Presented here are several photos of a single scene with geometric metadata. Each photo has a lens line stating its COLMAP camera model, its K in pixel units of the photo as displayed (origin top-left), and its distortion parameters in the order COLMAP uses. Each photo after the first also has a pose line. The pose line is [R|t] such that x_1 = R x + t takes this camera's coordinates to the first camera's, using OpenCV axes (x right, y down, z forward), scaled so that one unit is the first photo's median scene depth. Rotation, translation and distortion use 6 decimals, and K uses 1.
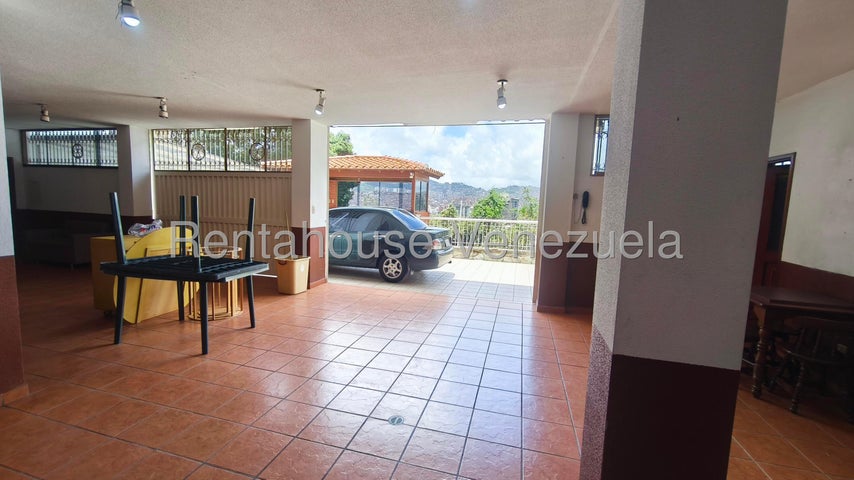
lens RADIAL K [[353.3, 0, 426.6], [0, 353.3, 237.6], [0, 0, 1]] dist [-0.002391, -0.001290]
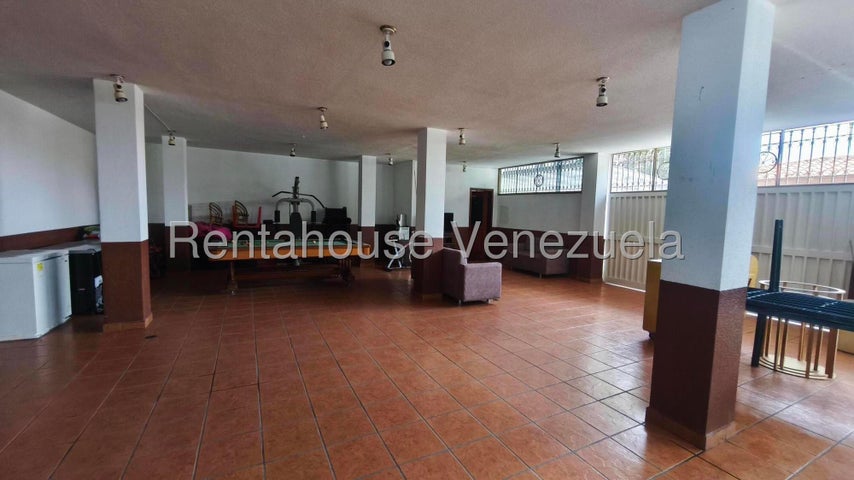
lens RADIAL K [[353.3, 0, 426.8], [0, 353.3, 238.3], [0, 0, 1]] dist [-0.002391, -0.001290]
pose [[0.676016, 0.041729, -0.735704, -0.364029], [-0.085985, 0.996042, -0.022513, 0.014267], [0.731853, 0.078479, 0.676929, -0.095851]]
